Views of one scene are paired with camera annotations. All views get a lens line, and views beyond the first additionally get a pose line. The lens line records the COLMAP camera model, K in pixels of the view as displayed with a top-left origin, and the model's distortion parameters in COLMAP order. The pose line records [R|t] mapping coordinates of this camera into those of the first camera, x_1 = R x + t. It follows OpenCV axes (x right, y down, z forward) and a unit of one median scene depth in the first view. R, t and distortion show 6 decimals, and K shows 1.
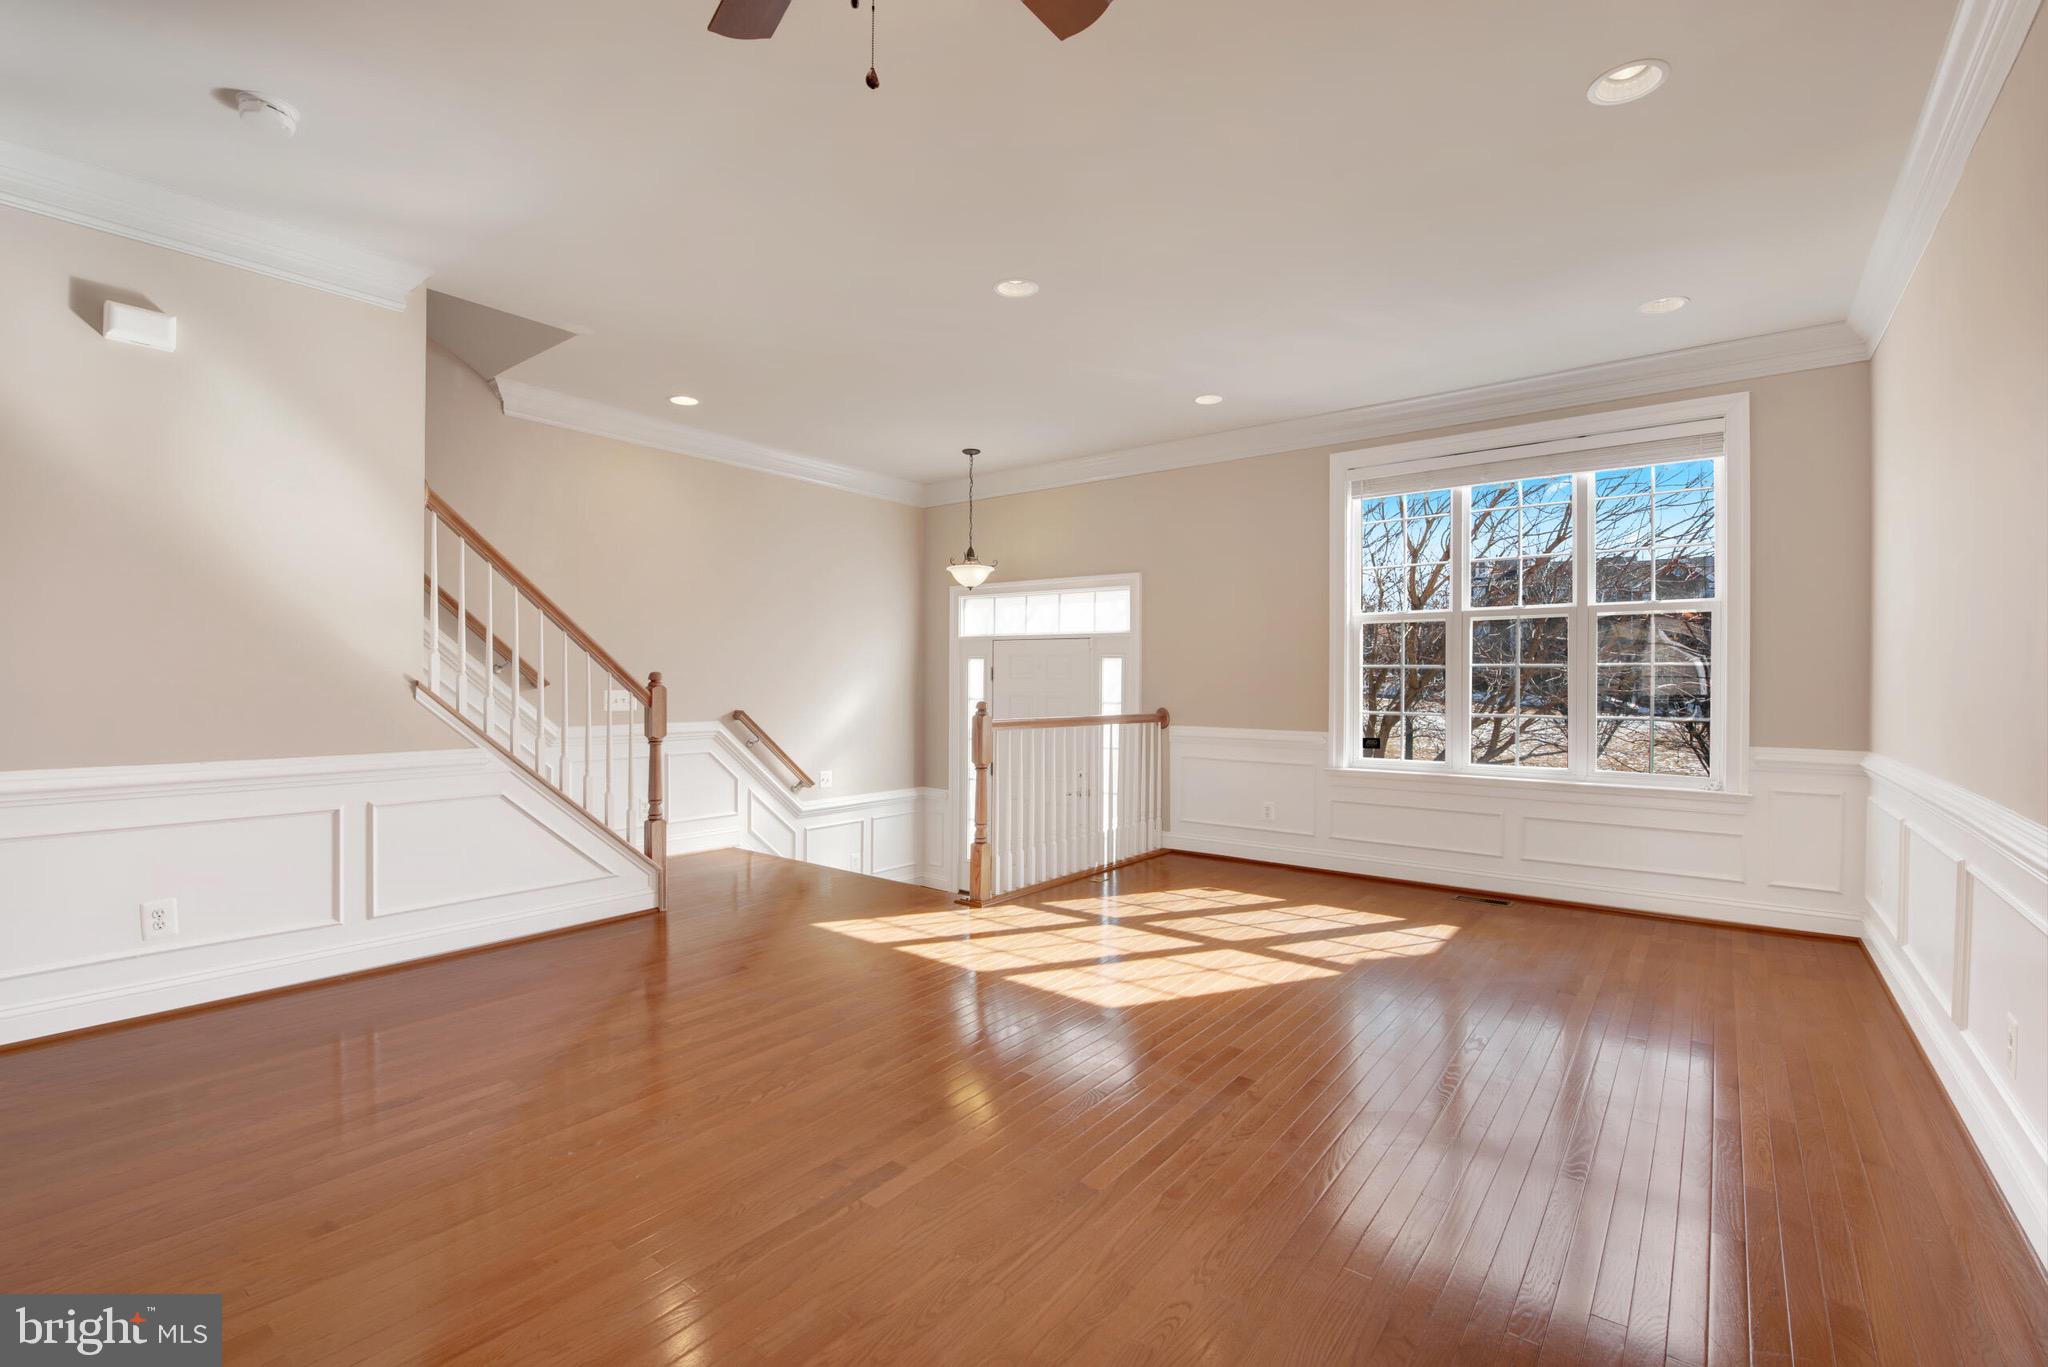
lens RADIAL K [[892.7, 0, 1024.0], [0, 892.7, 683.5], [0, 0, 1]] dist [-0.010060, 0.000083]
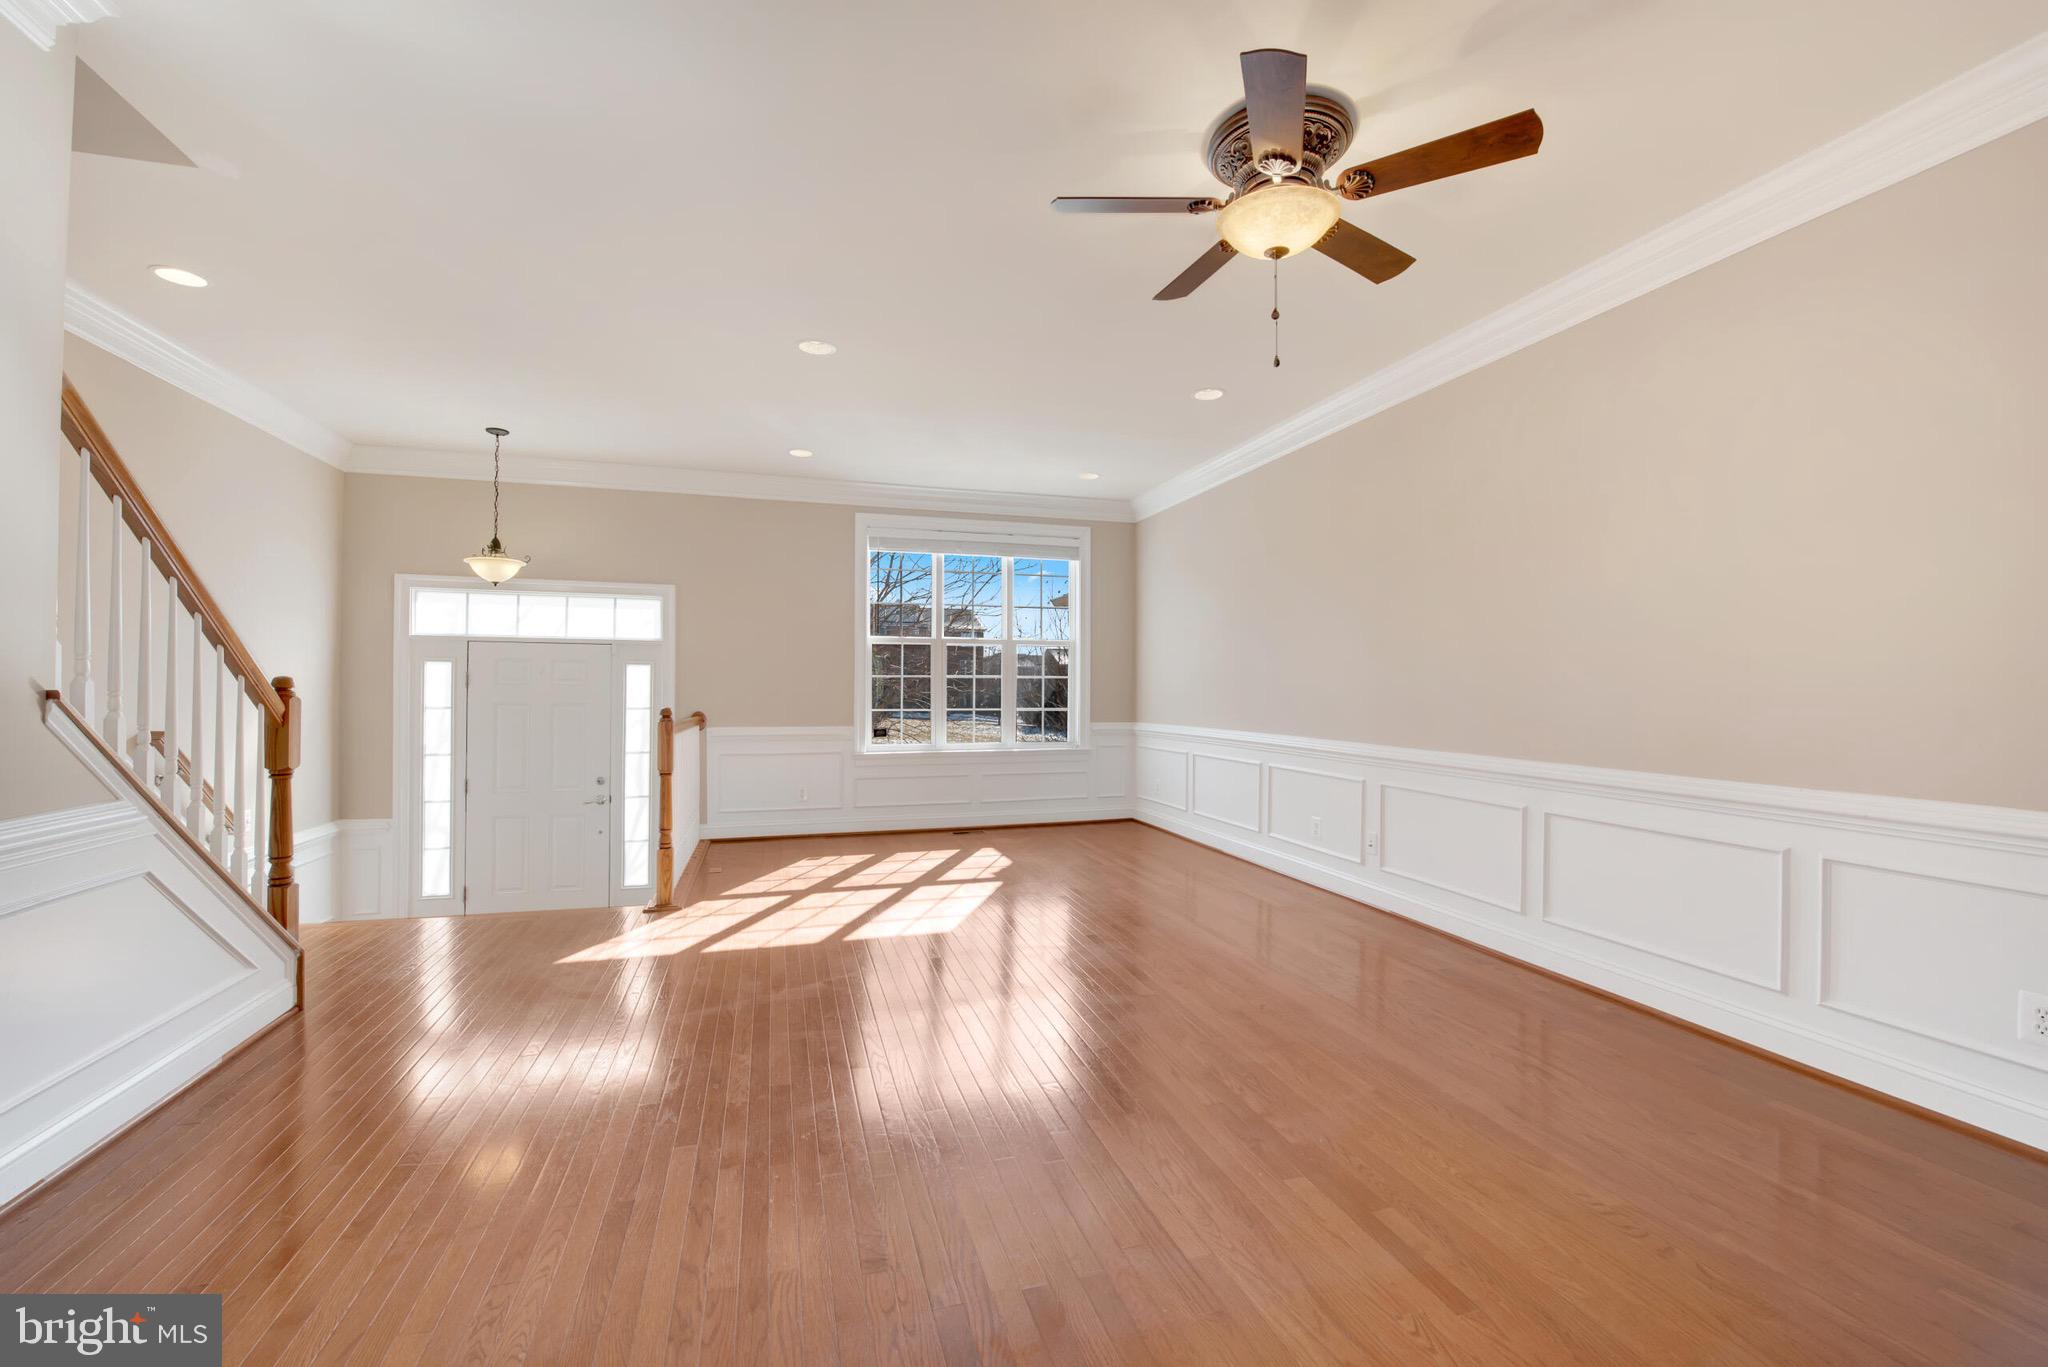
lens RADIAL K [[804.6, 0, 1011.3], [0, 804.6, 682.5], [0, 0, 1]] dist [-0.016963, -0.000114]
pose [[0.576057, 0.002808, 0.817405, -0.427269], [0.003787, 0.999974, -0.006104, -0.000504], [-0.817401, 0.006611, 0.576032, 0.119414]]
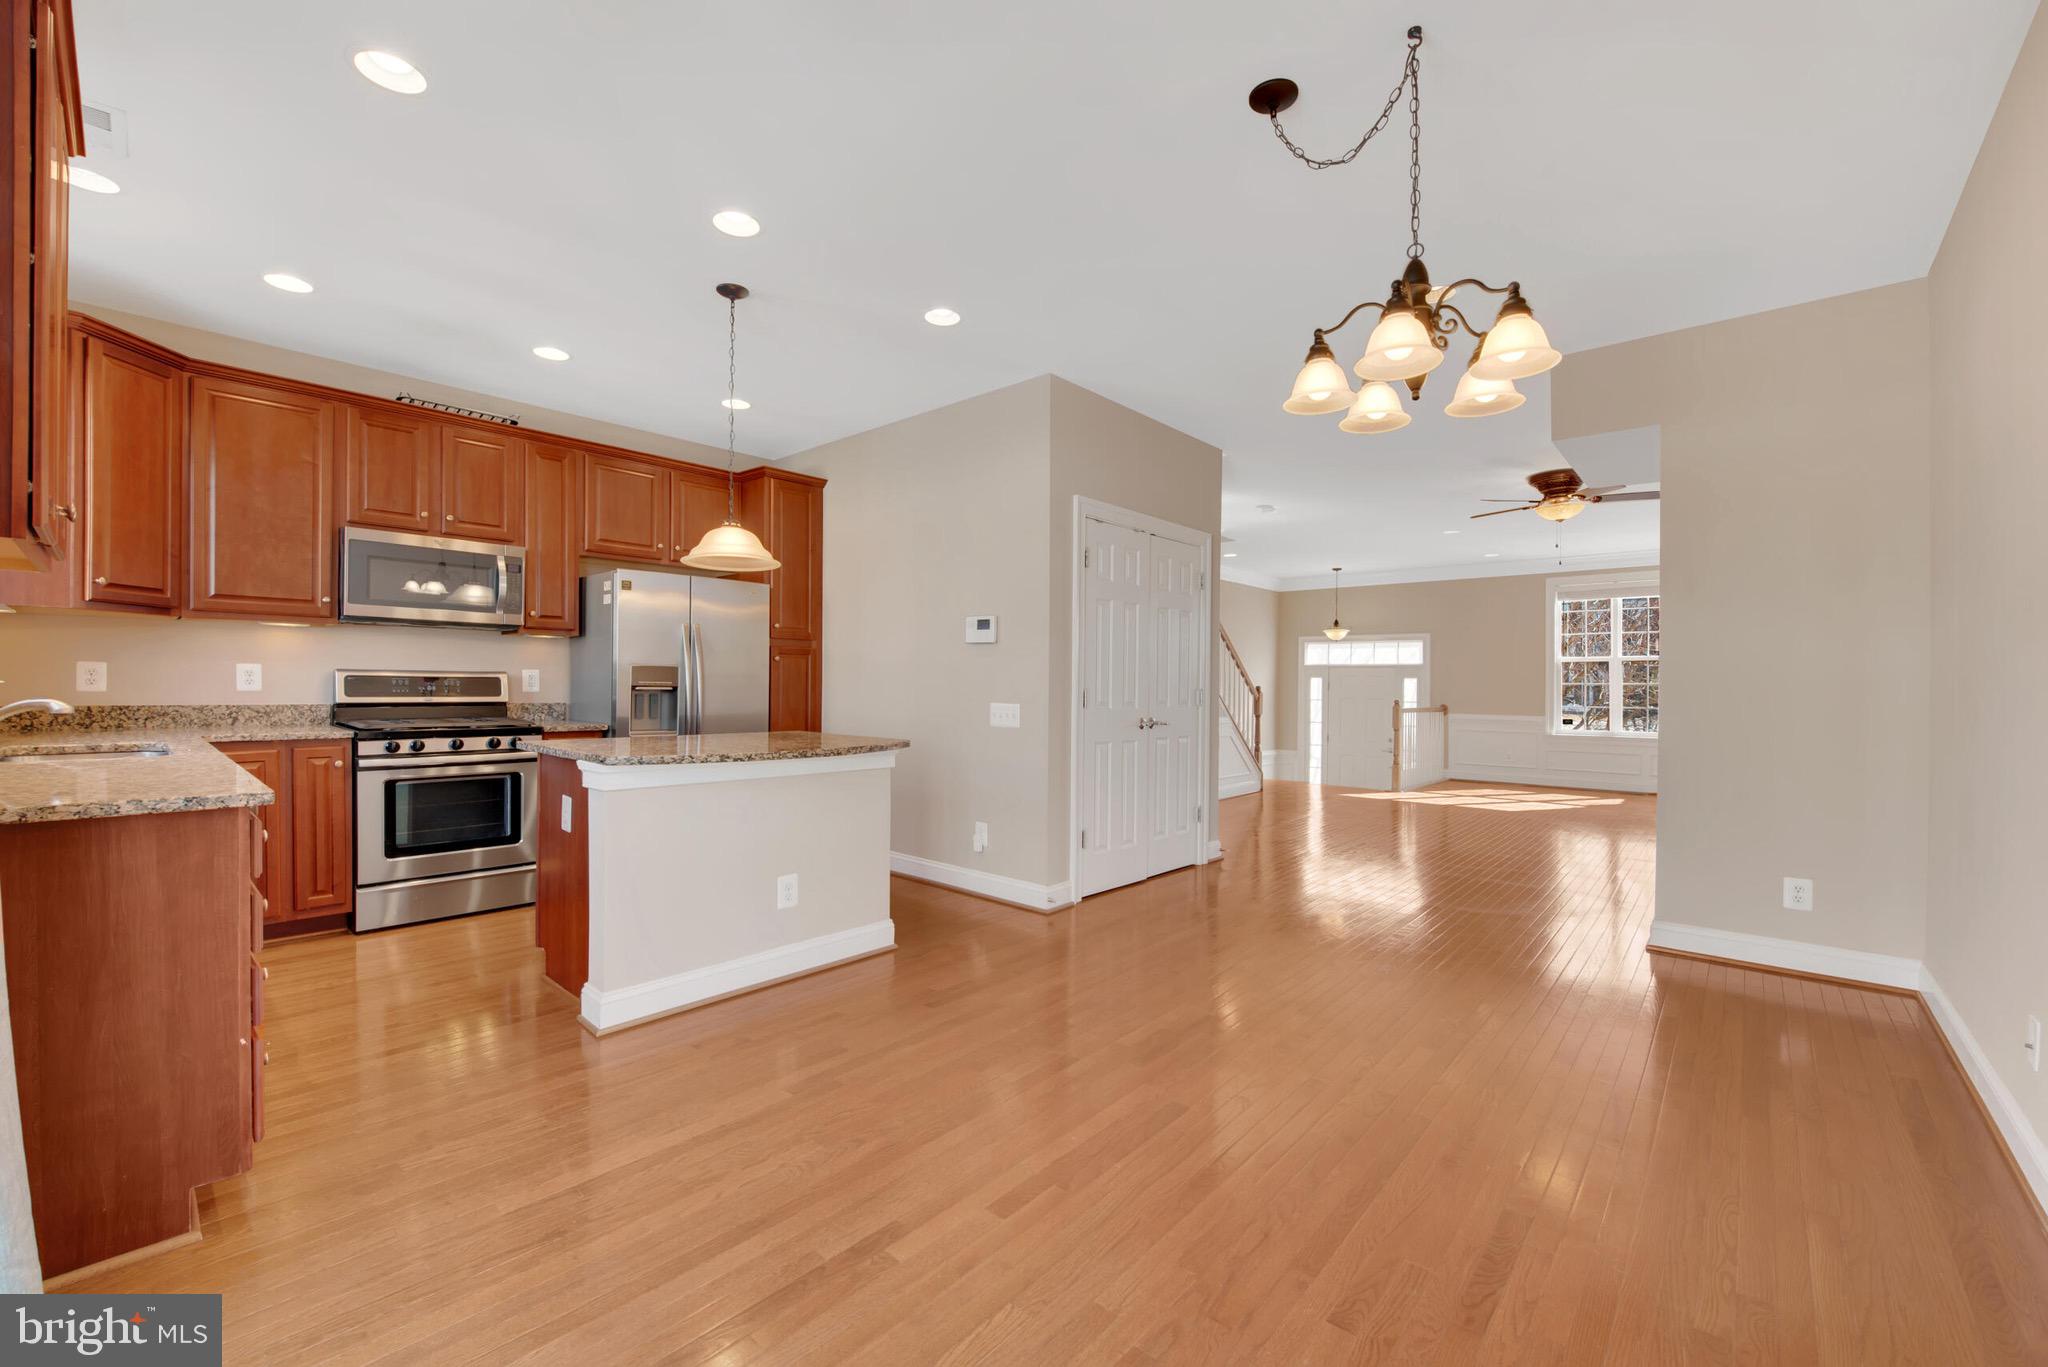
lens RADIAL K [[818.9, 0, 1024.0], [0, 818.9, 683.5], [0, 0, 1]] dist [-0.012846, 0.000025]
pose [[0.998034, 0.004426, -0.062521, -0.629574], [-0.004982, 0.999949, -0.008738, 0.002106], [0.062479, 0.009033, 0.998005, -0.794861]]
